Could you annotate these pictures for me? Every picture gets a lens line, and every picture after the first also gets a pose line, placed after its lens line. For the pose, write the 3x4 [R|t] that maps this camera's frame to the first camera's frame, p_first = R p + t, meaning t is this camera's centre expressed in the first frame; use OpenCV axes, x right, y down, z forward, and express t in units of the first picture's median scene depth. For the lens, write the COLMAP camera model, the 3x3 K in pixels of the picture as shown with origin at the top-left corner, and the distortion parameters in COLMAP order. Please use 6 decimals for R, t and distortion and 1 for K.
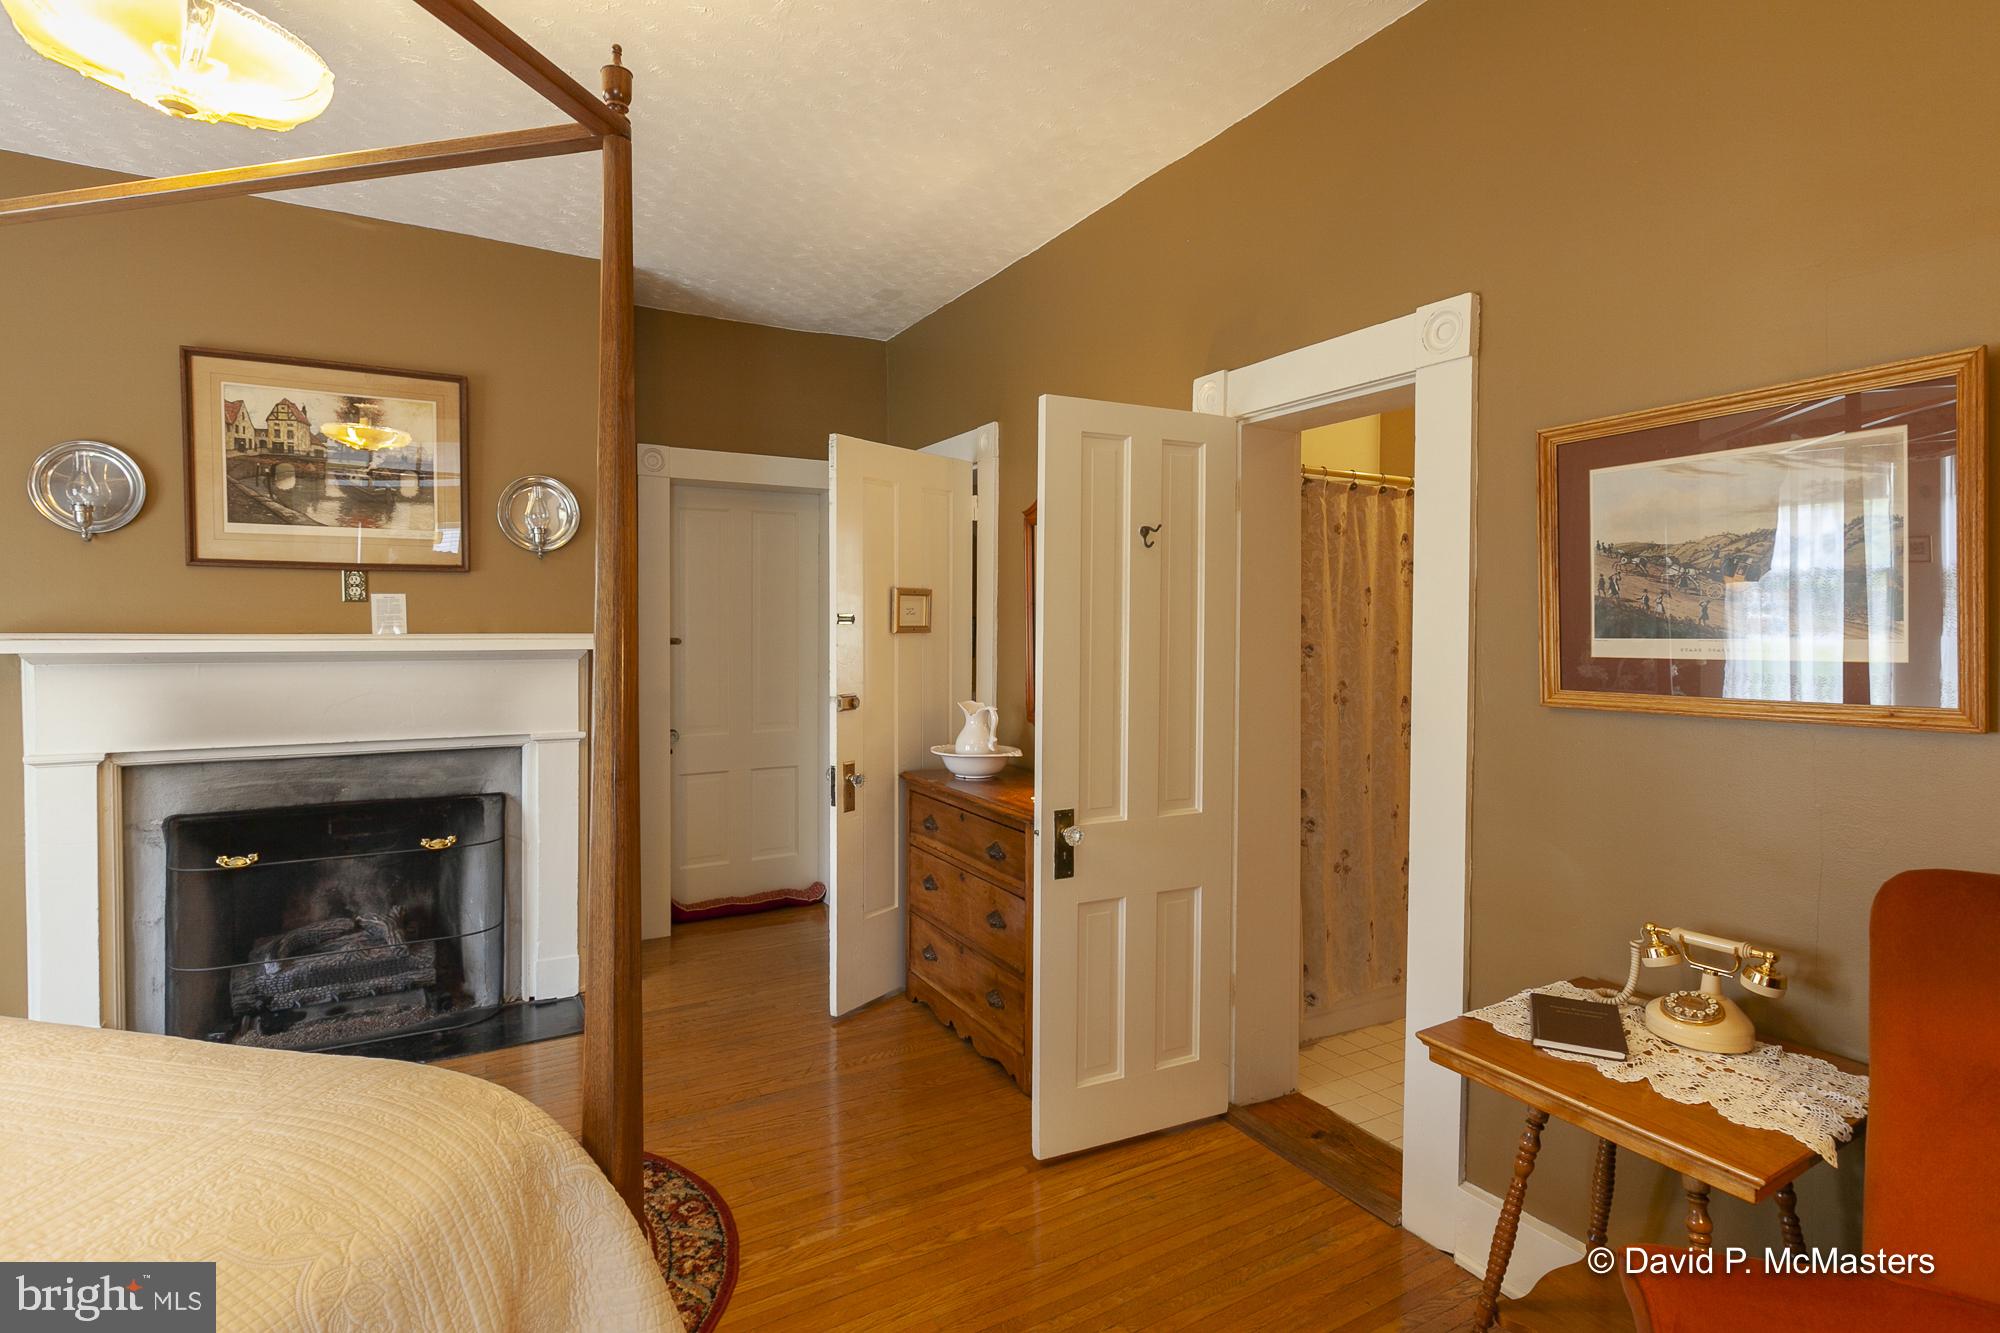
lens RADIAL K [[966.9, 0, 975.8], [0, 966.9, 644.3], [0, 0, 1]] dist [-0.000323, 0.000683]
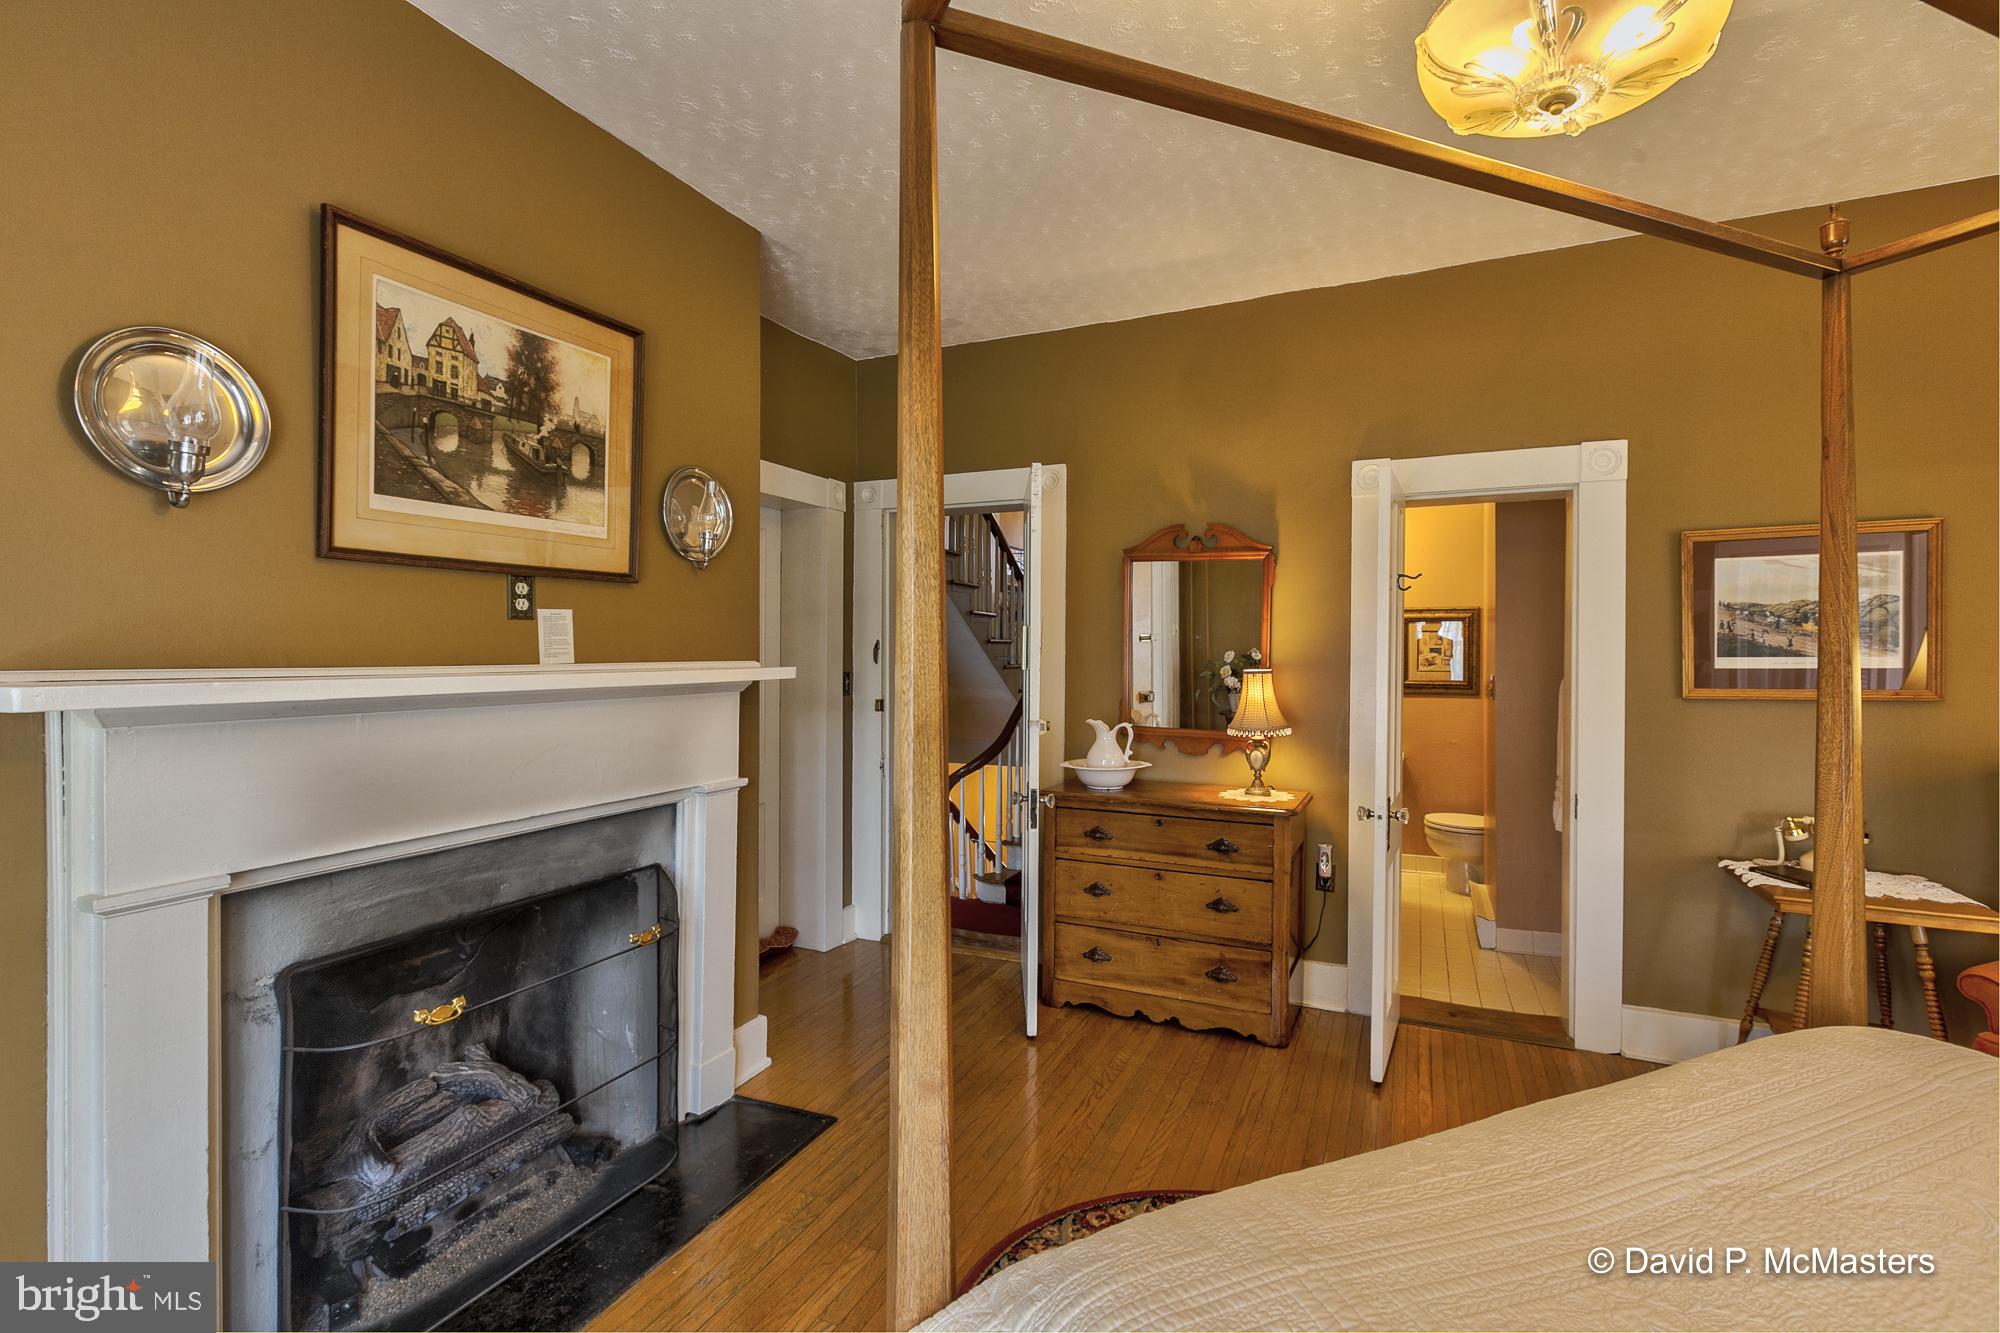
lens RADIAL K [[907.6, 0, 989.1], [0, 907.6, 662.4], [0, 0, 1]] dist [0.001637, -0.000546]
pose [[0.810248, -0.010013, 0.586001, -0.753860], [0.013336, 0.999910, -0.001353, -0.006960], [-0.585935, 0.008911, 0.810309, 0.256898]]
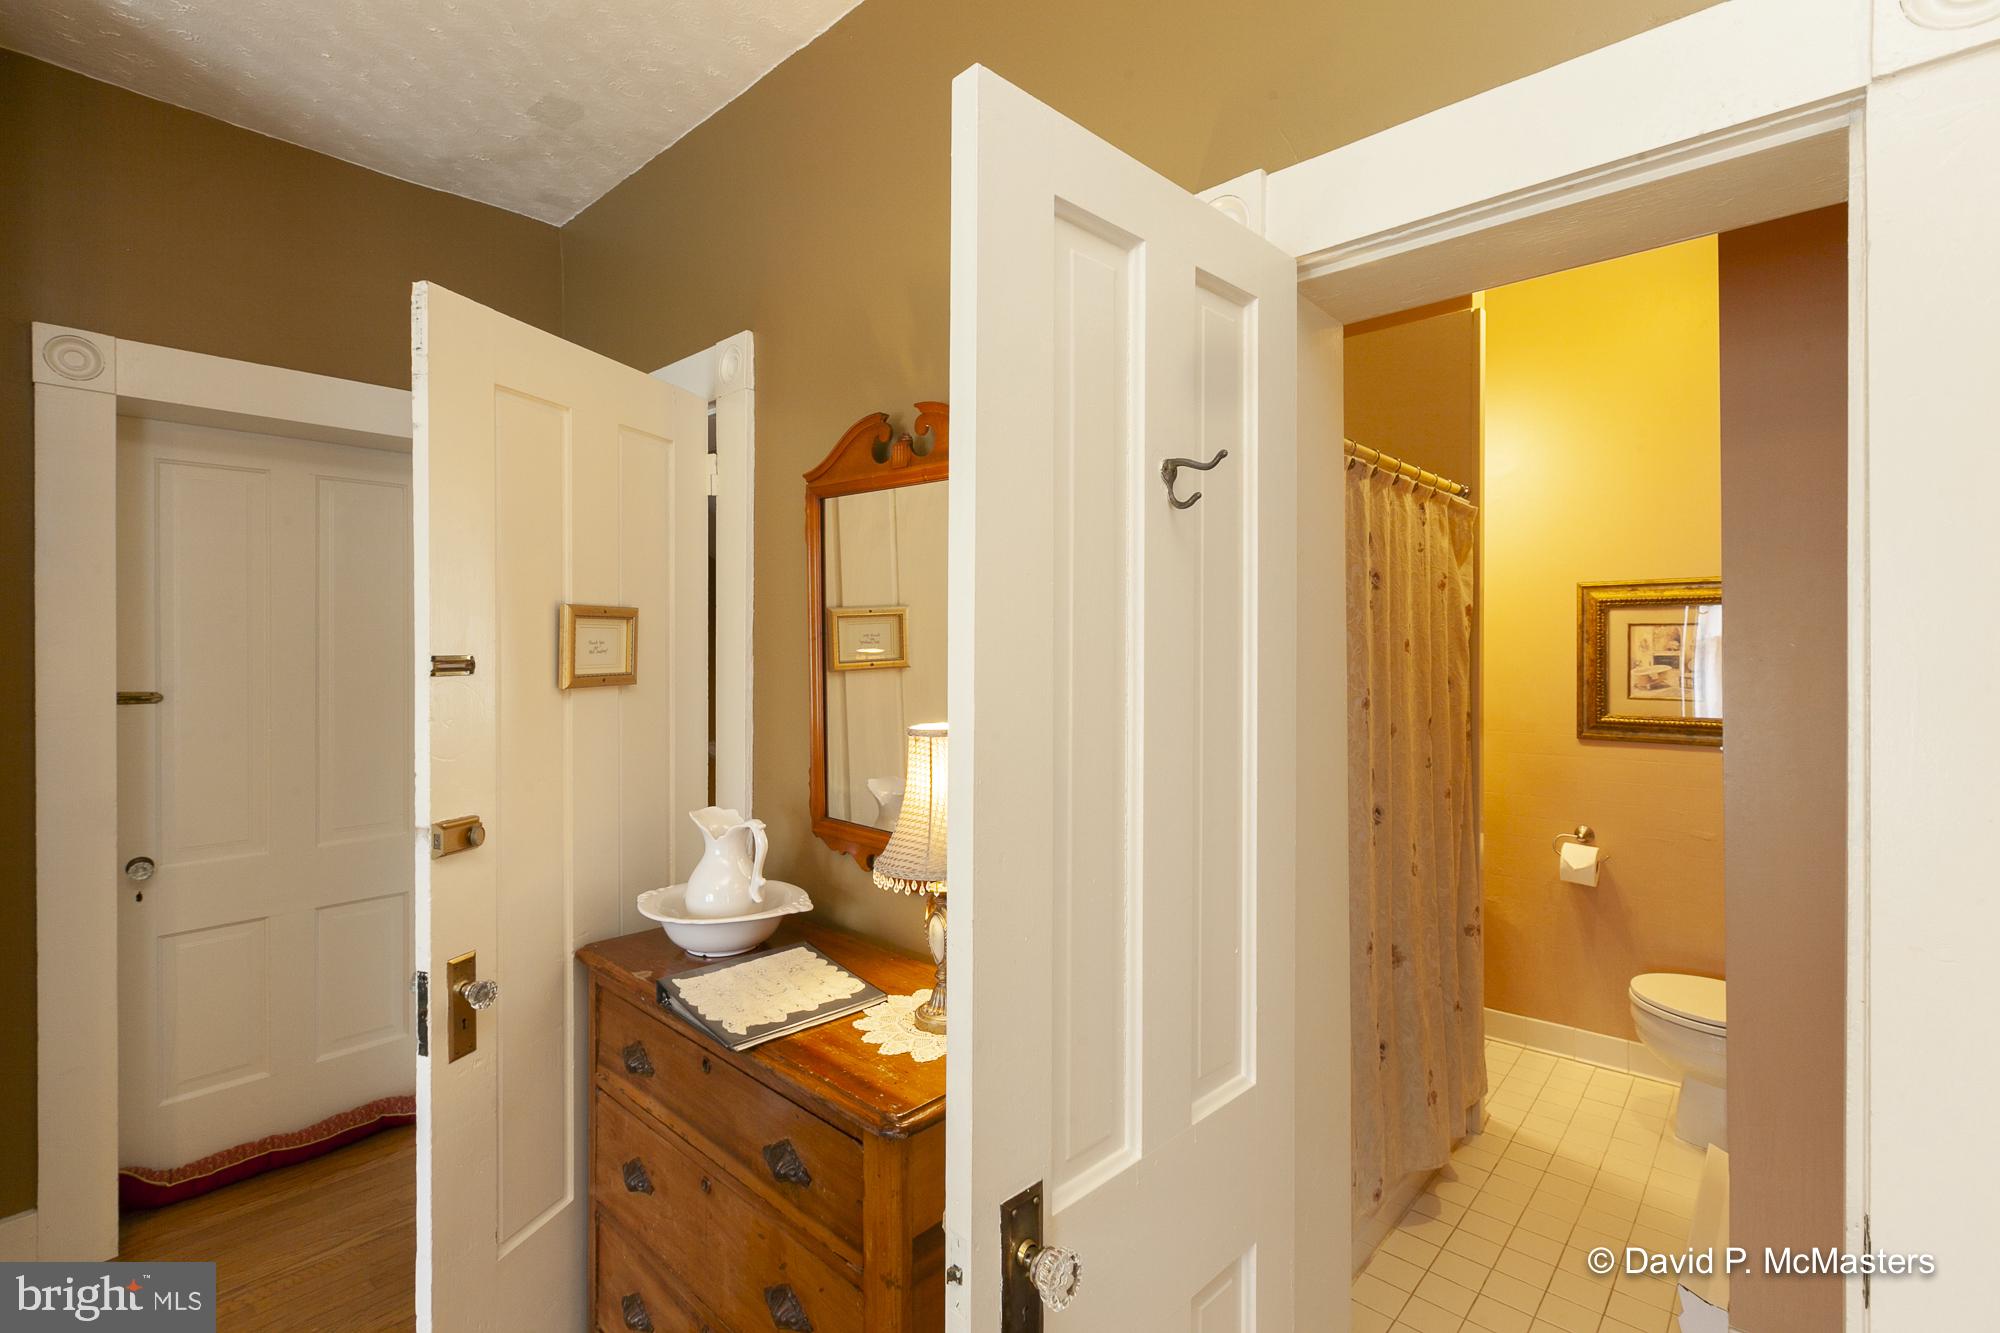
lens RADIAL K [[907.6, 0, 966.8], [0, 907.6, 645.4], [0, 0, 1]] dist [0.001637, -0.000546]
pose [[0.953410, -0.004655, 0.301642, -0.025332], [0.010903, 0.999759, -0.019035, -0.025516], [-0.301481, 0.021437, 0.953231, 0.492048]]
